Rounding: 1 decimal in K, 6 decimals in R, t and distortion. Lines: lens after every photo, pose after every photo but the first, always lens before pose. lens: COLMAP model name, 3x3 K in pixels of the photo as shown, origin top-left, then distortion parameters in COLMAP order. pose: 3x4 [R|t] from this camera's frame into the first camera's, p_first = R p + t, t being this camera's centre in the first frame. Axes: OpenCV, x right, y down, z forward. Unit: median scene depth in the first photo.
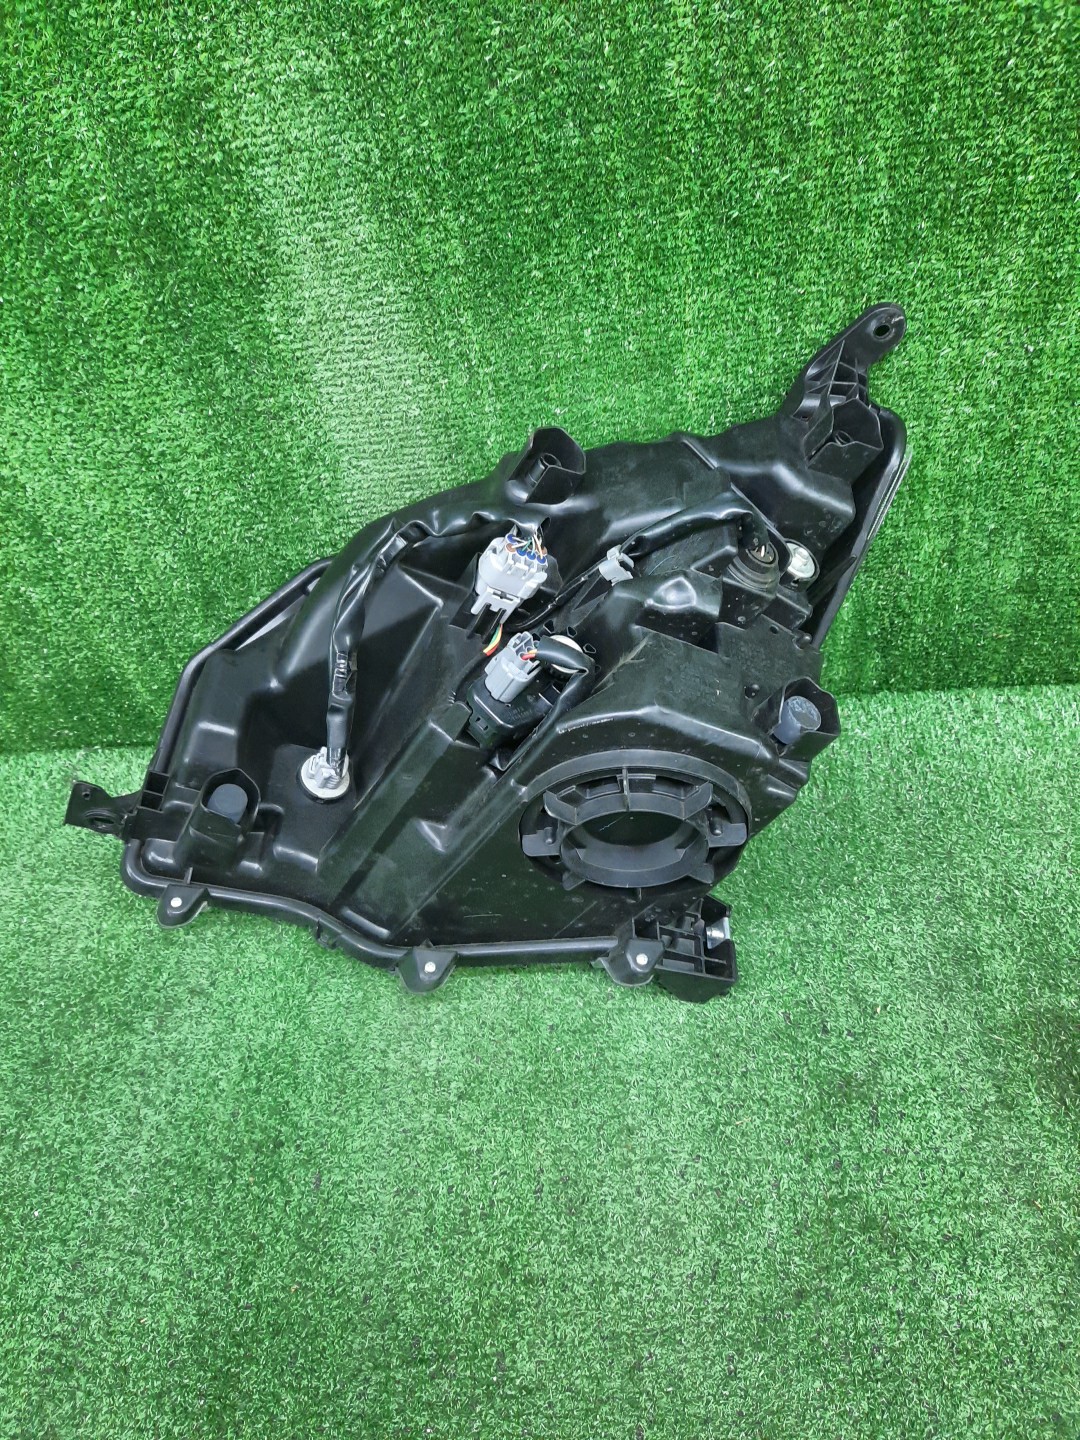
lens RADIAL K [[1052.0, 0, 550.4], [0, 1052.0, 740.3], [0, 0, 1]] dist [0.000411, -0.009290]
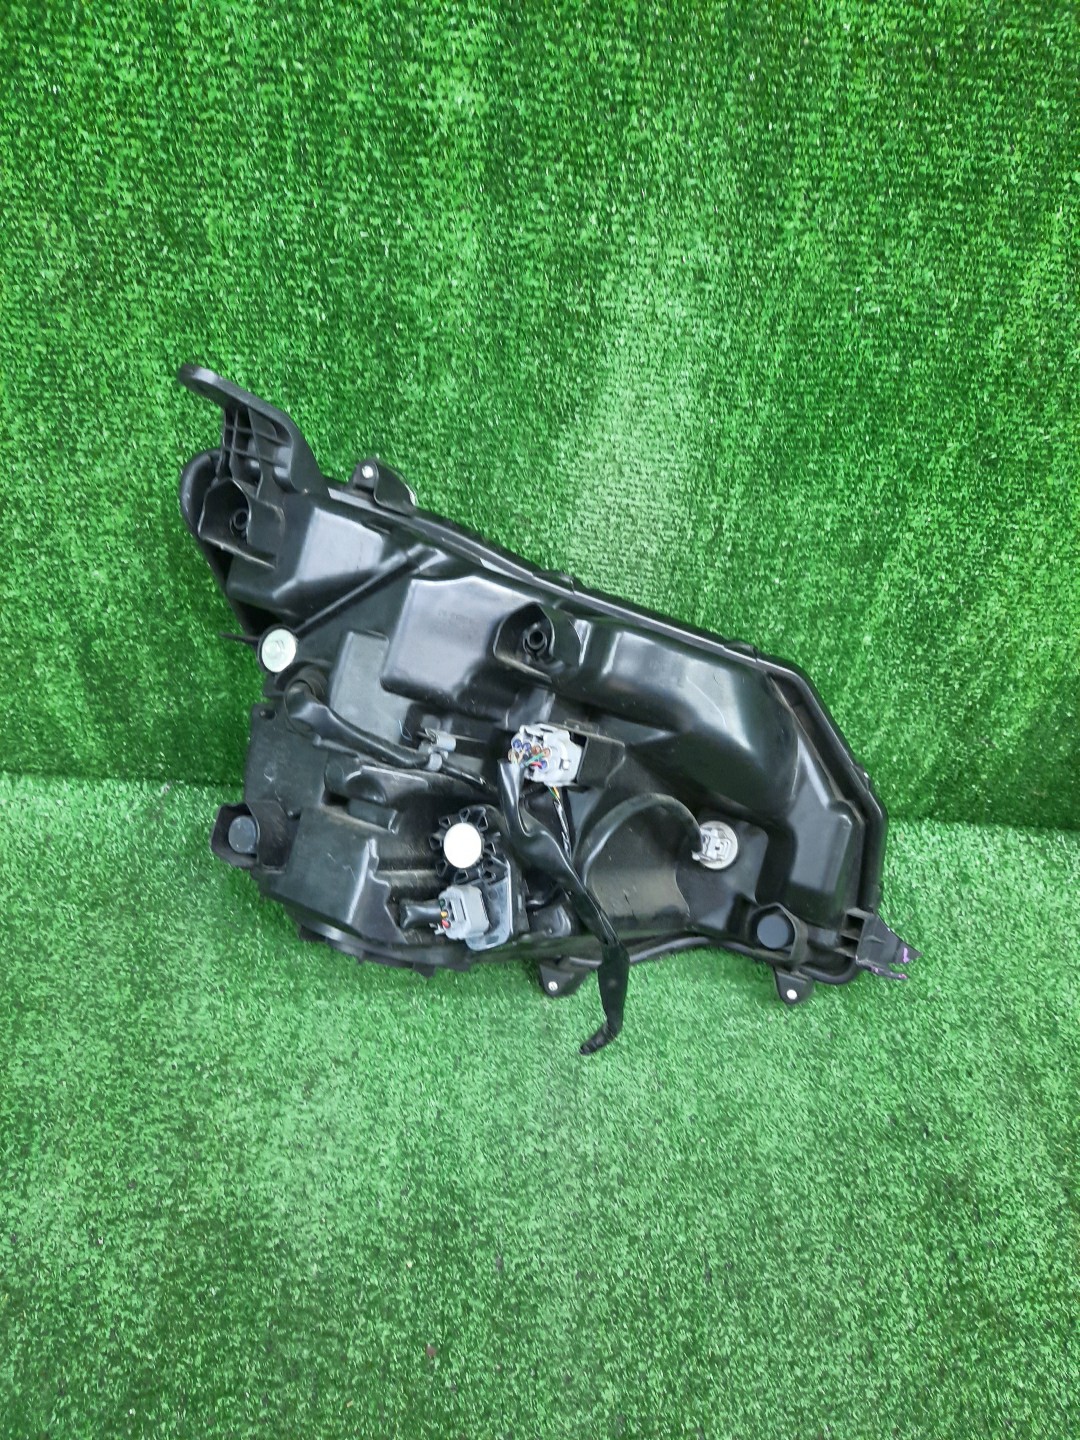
lens RADIAL K [[1052.0, 0, 550.4], [0, 1052.0, 740.3], [0, 0, 1]] dist [0.000411, -0.009290]
pose [[0.966242, 0.121068, 0.227419, -0.481837], [-0.124937, 0.992161, 0.002639, -0.113384], [-0.225316, -0.030963, 0.973794, -0.028056]]
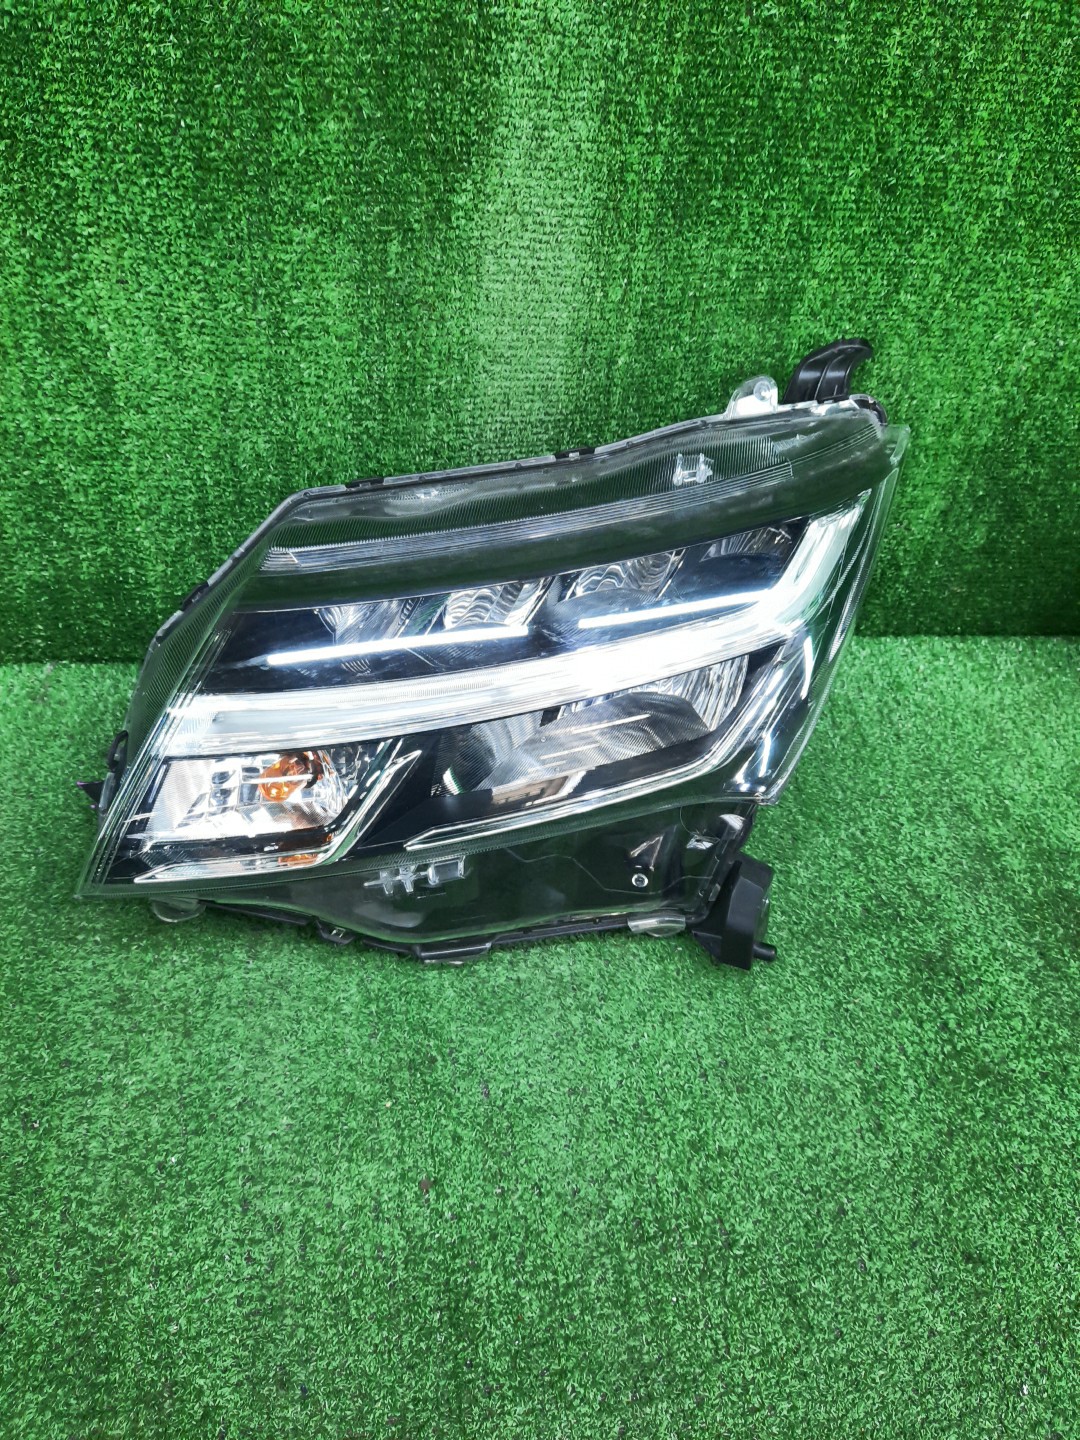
lens RADIAL K [[1052.0, 0, 550.4], [0, 1052.0, 740.3], [0, 0, 1]] dist [0.000411, -0.009290]
pose [[0.943545, 0.012149, 0.331021, -0.499220], [-0.017396, 0.999766, 0.012892, 0.078497], [-0.330786, -0.017923, 0.943535, 0.056282]]
